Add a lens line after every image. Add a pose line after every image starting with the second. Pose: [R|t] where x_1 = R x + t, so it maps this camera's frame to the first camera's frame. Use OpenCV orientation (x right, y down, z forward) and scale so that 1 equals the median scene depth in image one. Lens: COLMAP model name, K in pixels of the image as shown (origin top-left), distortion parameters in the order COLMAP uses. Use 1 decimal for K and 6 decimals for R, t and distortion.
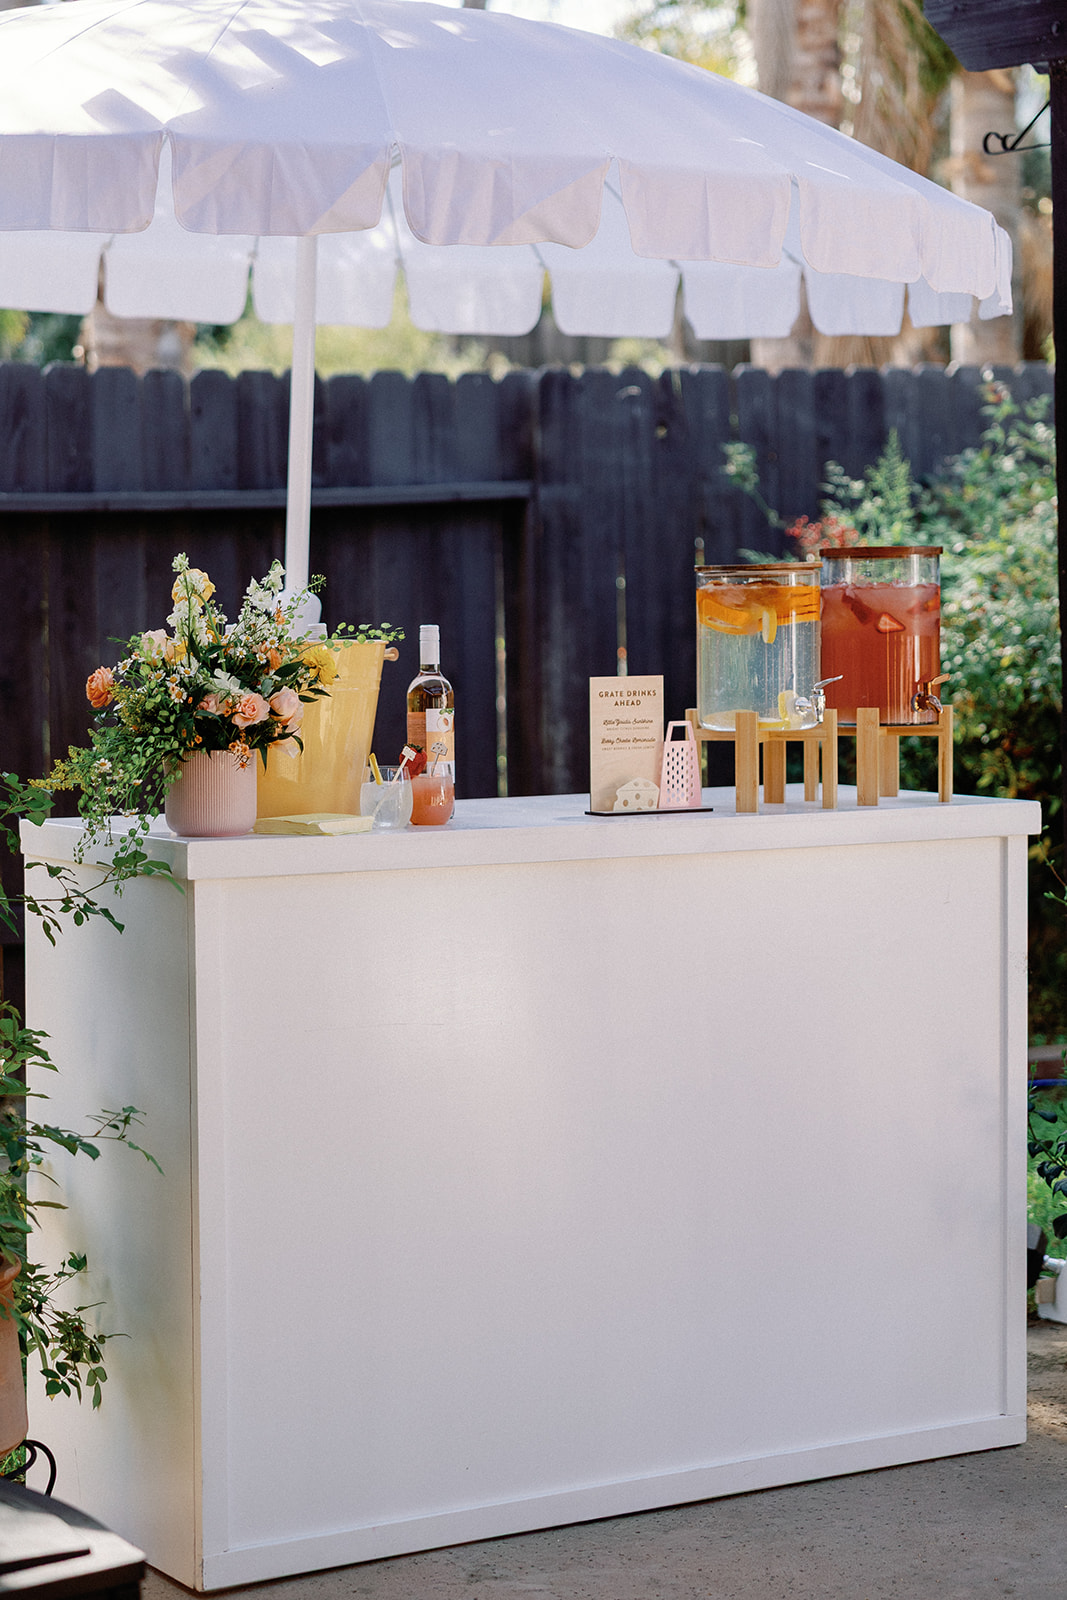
lens RADIAL K [[3335.7, 0, 533.5], [0, 3335.7, 800.0], [0, 0, 1]] dist [-0.004677, -0.001945]
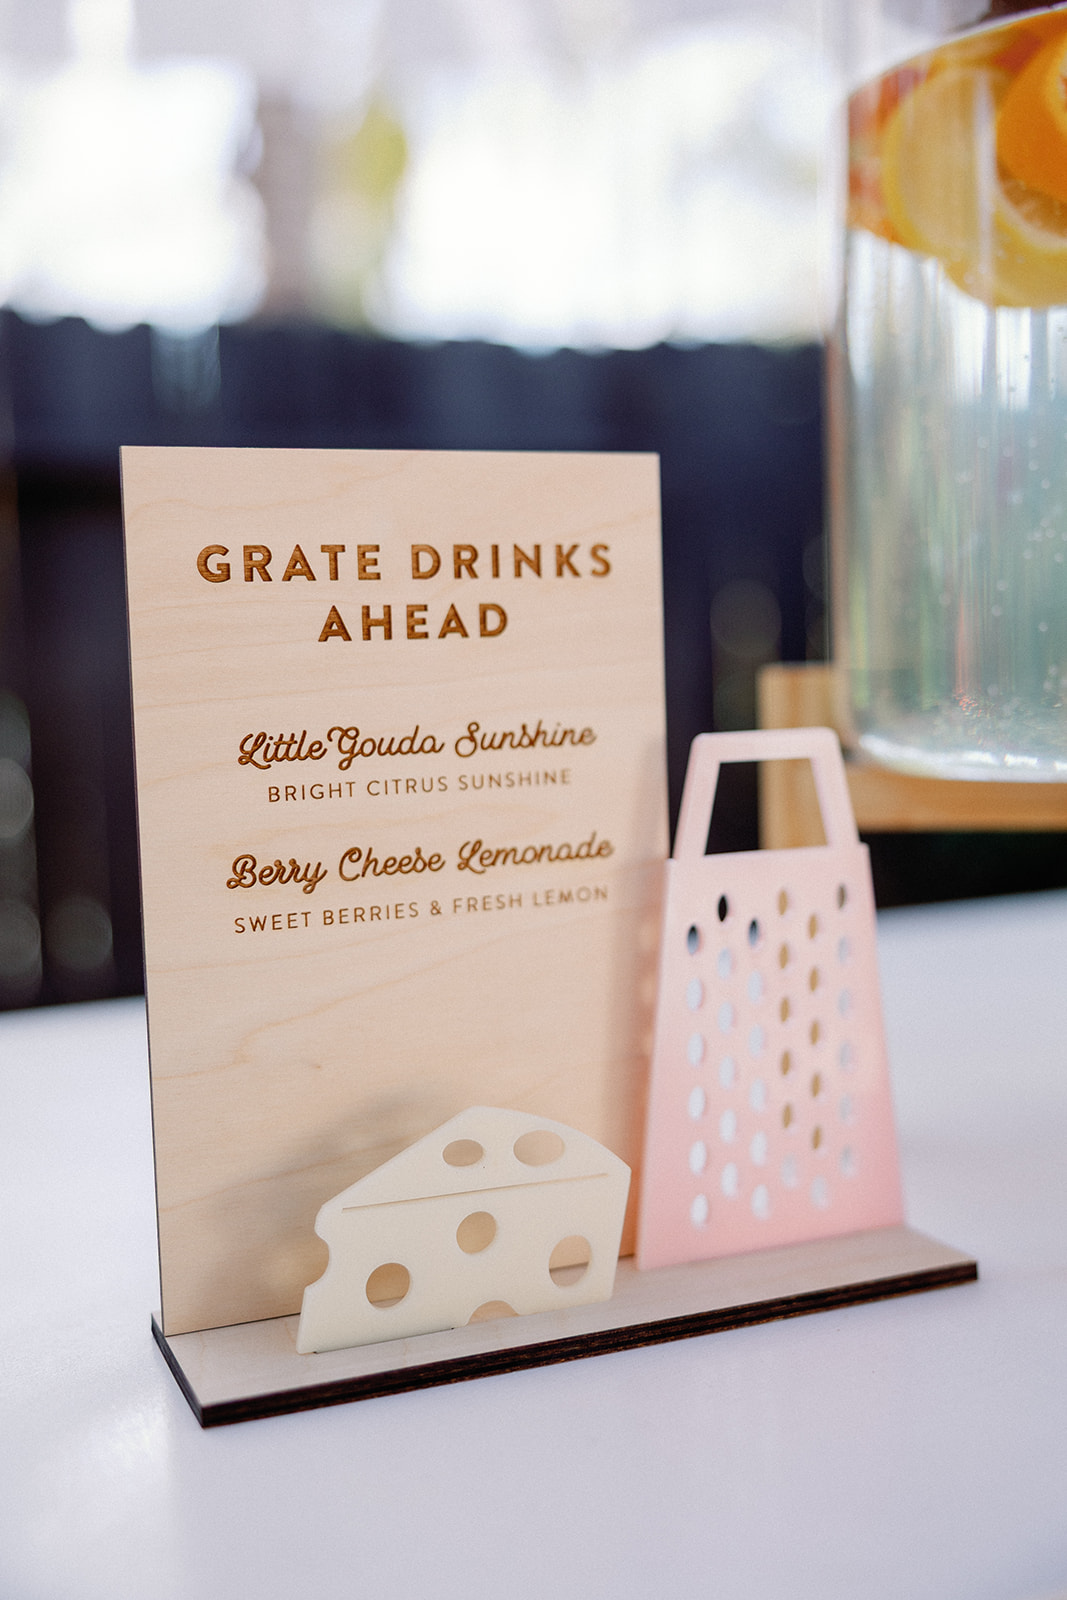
lens RADIAL K [[1932.4, 0, 533.5], [0, 1932.4, 800.0], [0, 0, 1]] dist [-0.006761, -0.003642]
pose [[0.989305, -0.015661, -0.145019, 0.046655], [0.016592, 0.999849, 0.005209, -0.021083], [0.144916, -0.007560, 0.989415, 0.910123]]
